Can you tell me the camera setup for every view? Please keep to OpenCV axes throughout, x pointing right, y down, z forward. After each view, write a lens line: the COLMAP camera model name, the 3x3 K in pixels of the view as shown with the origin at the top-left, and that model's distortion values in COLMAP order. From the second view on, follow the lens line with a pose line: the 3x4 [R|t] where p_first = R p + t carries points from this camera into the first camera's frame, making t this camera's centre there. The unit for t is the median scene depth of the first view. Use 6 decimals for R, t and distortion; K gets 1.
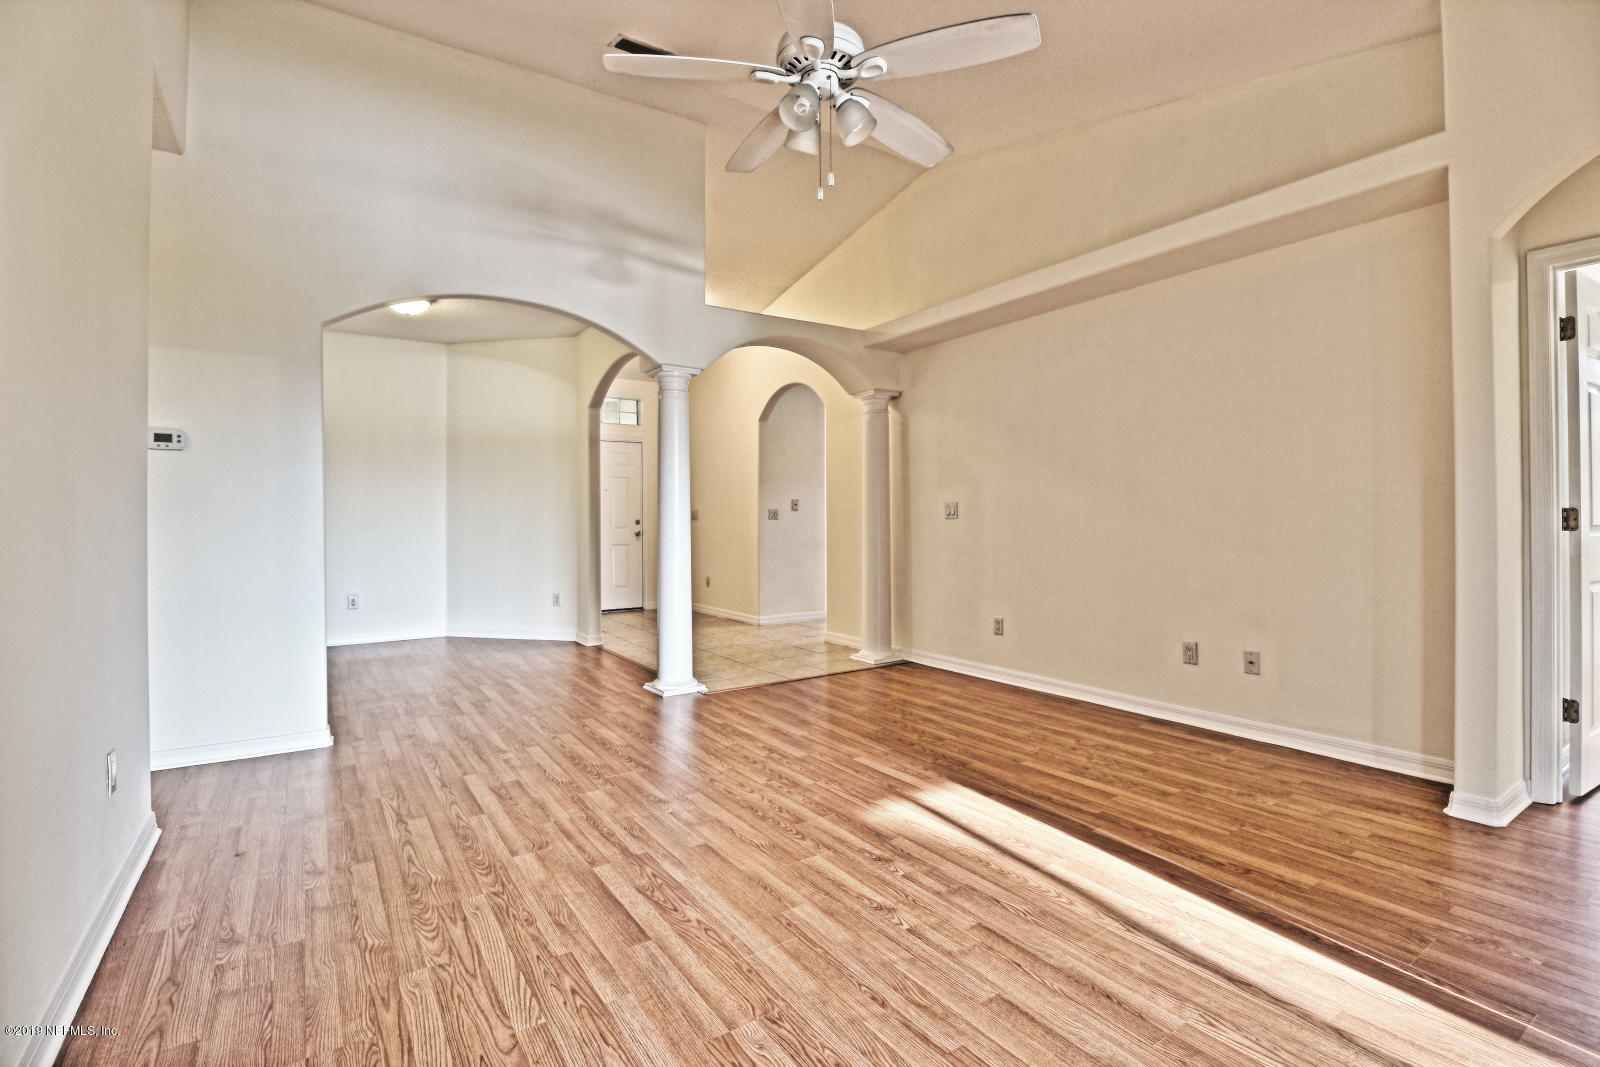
lens RADIAL K [[757.9, 0, 787.6], [0, 757.9, 518.9], [0, 0, 1]] dist [-0.017334, -0.004254]
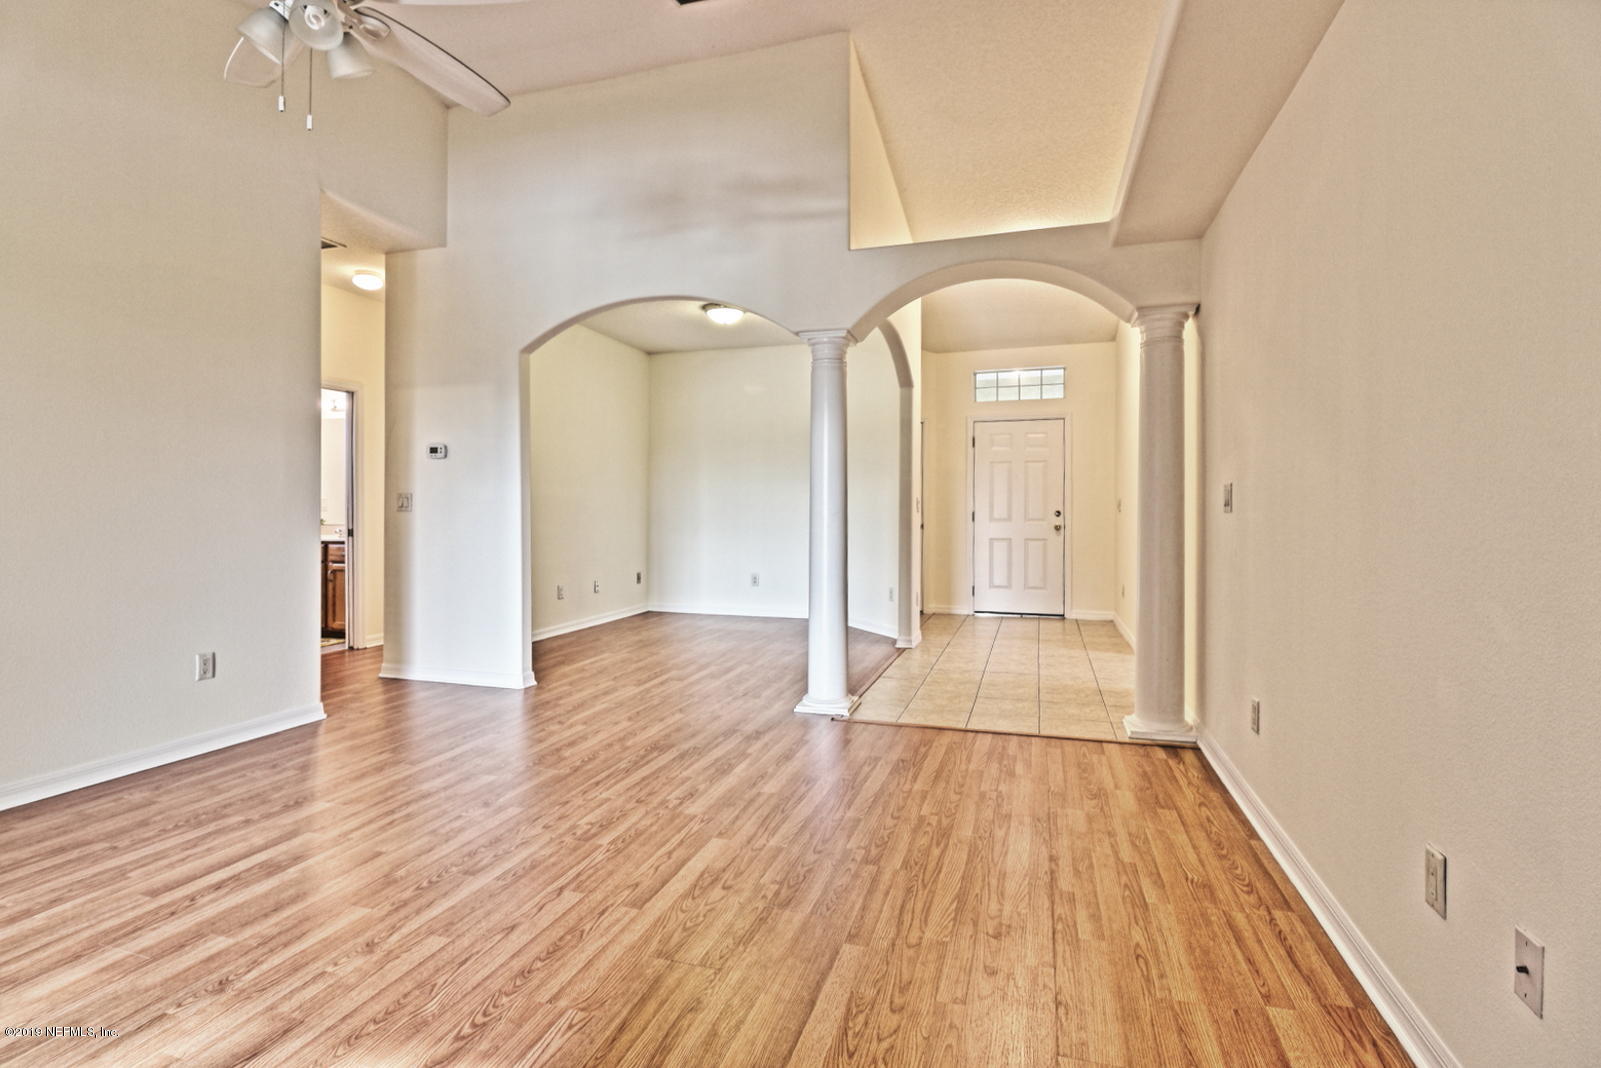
lens RADIAL K [[758.4, 0, 792.5], [0, 758.4, 524.3], [0, 0, 1]] dist [-0.017334, -0.004254]
pose [[0.631922, 0.023542, -0.774674, 0.753630], [-0.007105, 0.999673, 0.024583, -0.007564], [0.774999, -0.010031, 0.631883, 0.646240]]
